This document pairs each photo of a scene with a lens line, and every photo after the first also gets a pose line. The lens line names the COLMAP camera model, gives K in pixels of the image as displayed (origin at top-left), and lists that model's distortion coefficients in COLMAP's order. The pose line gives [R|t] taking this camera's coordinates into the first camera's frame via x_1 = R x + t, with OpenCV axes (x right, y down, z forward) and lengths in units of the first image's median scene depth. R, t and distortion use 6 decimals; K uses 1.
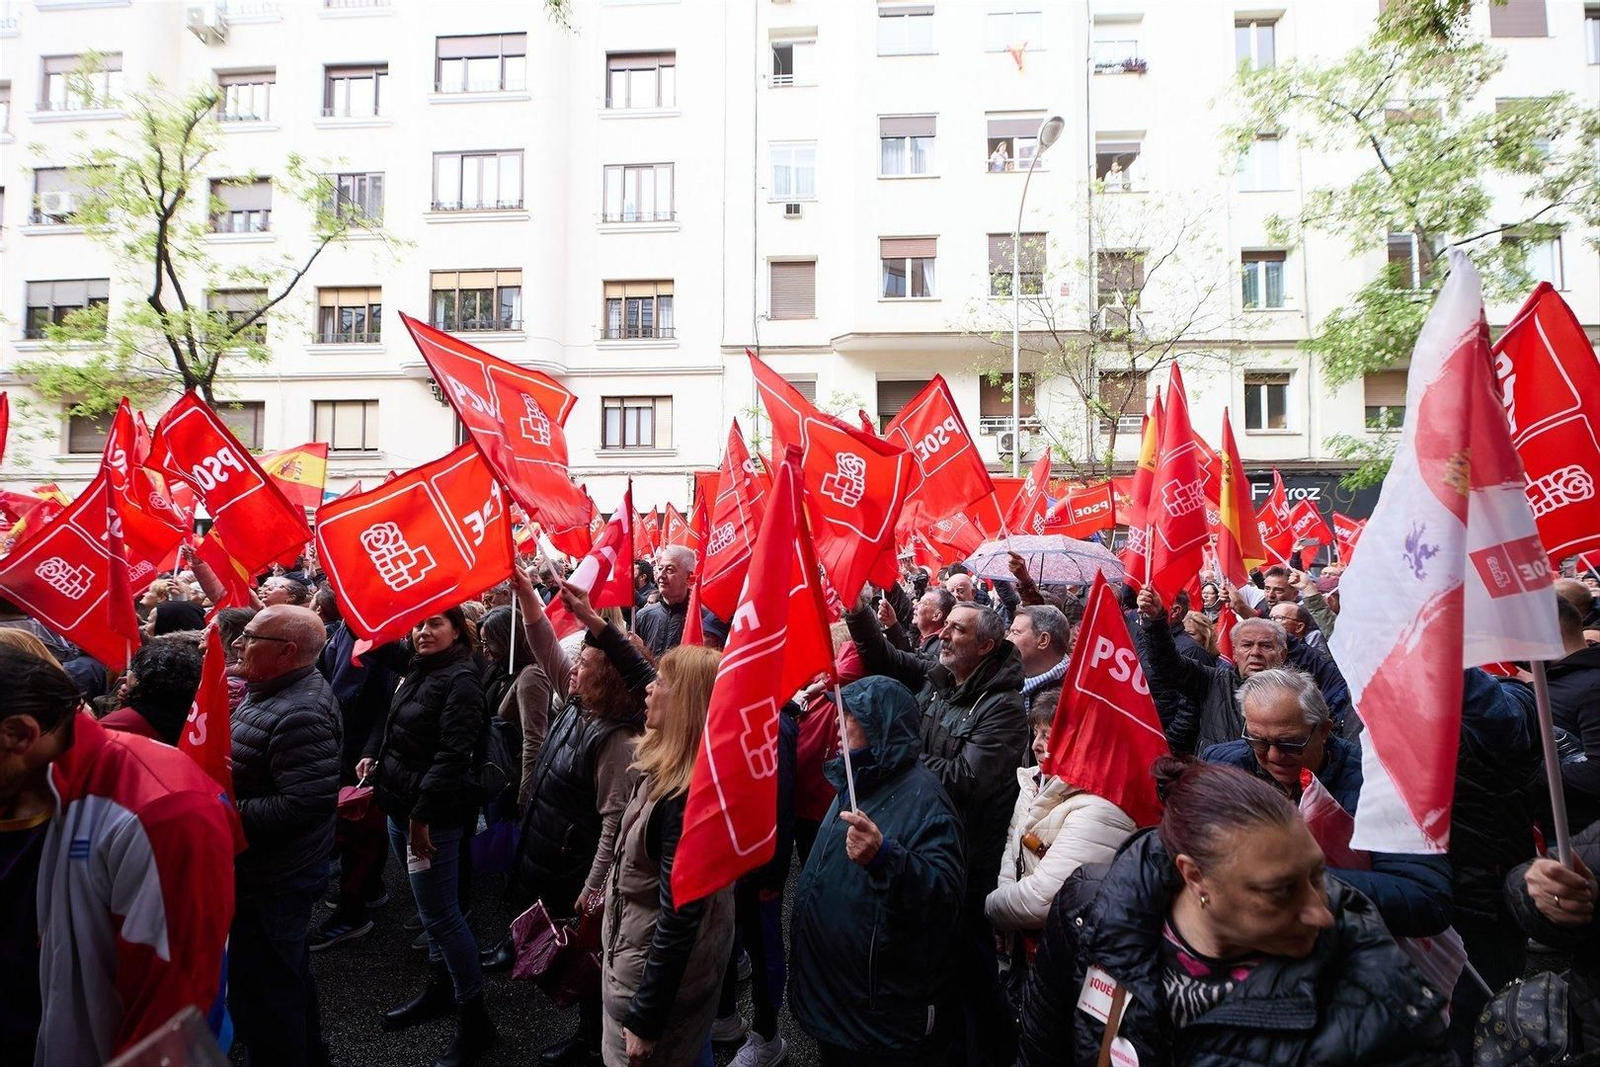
lens RADIAL K [[641.9, 0, 794.8], [0, 641.9, 536.0], [0, 0, 1]] dist [0.001040, -0.003351]
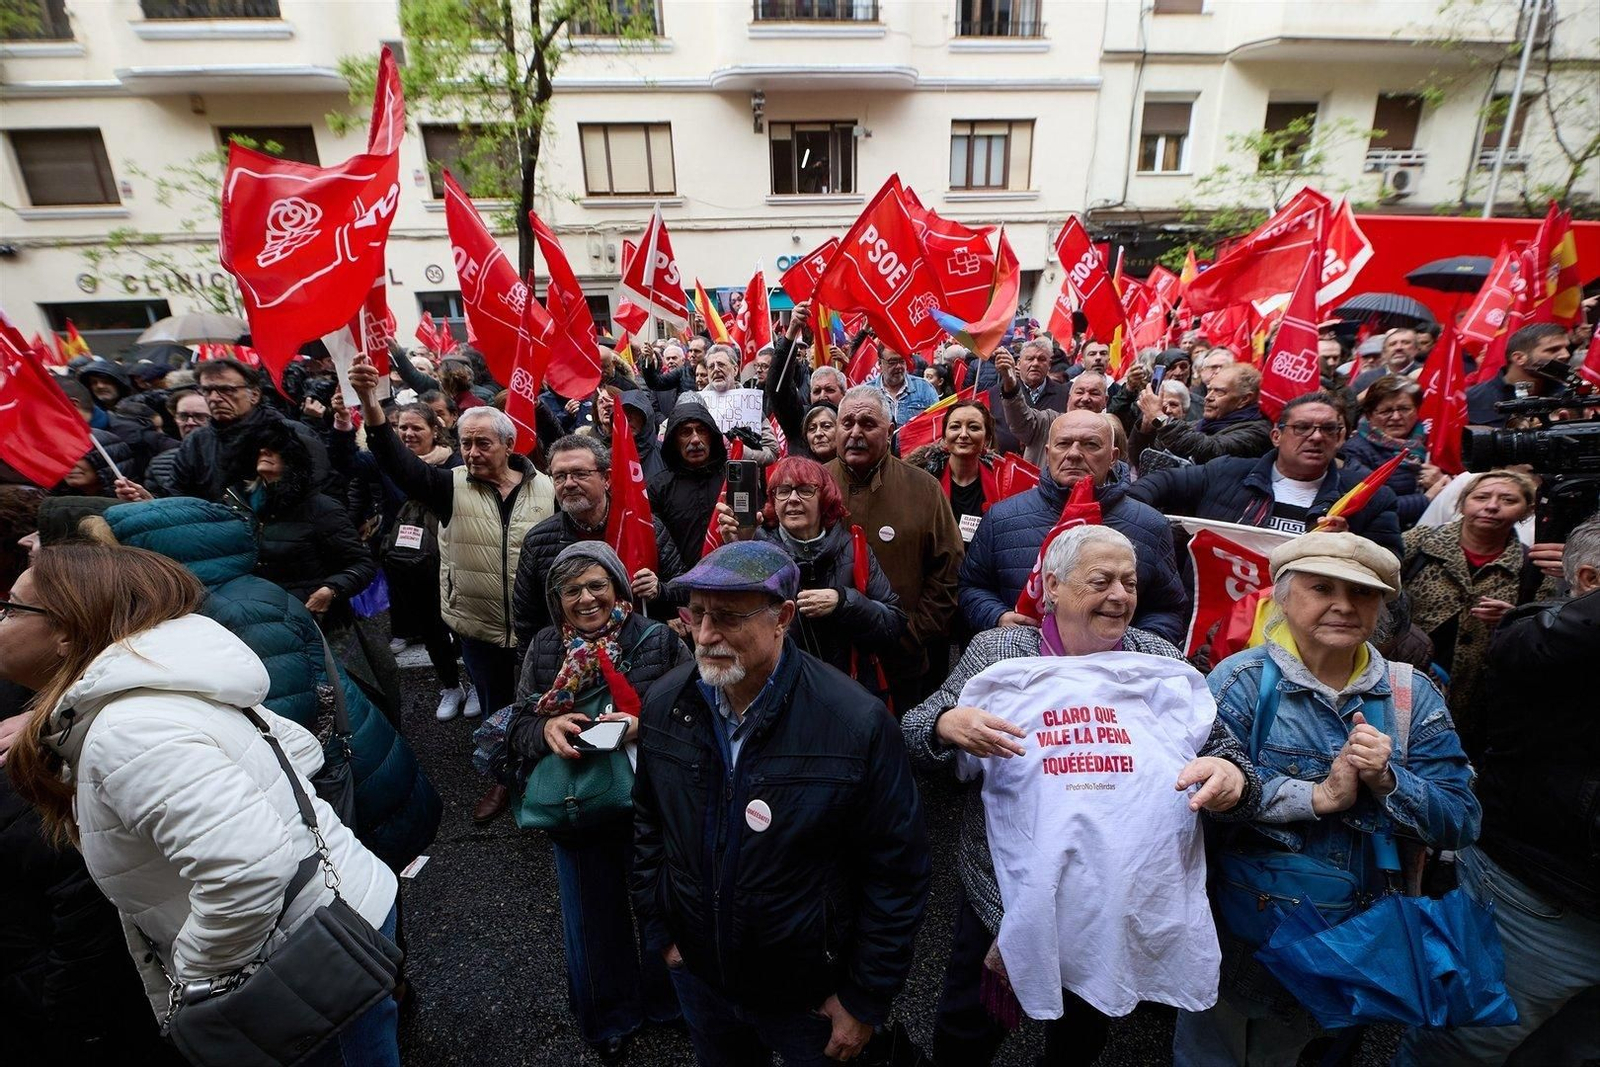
lens RADIAL K [[667.6, 0, 797.3], [0, 667.6, 535.9], [0, 0, 1]] dist [0.001365, -0.002971]
pose [[0.989721, -0.070660, 0.124338, -0.645259], [0.025407, 0.942461, 0.333349, -0.006022], [-0.140739, -0.326764, 0.934568, 0.055059]]
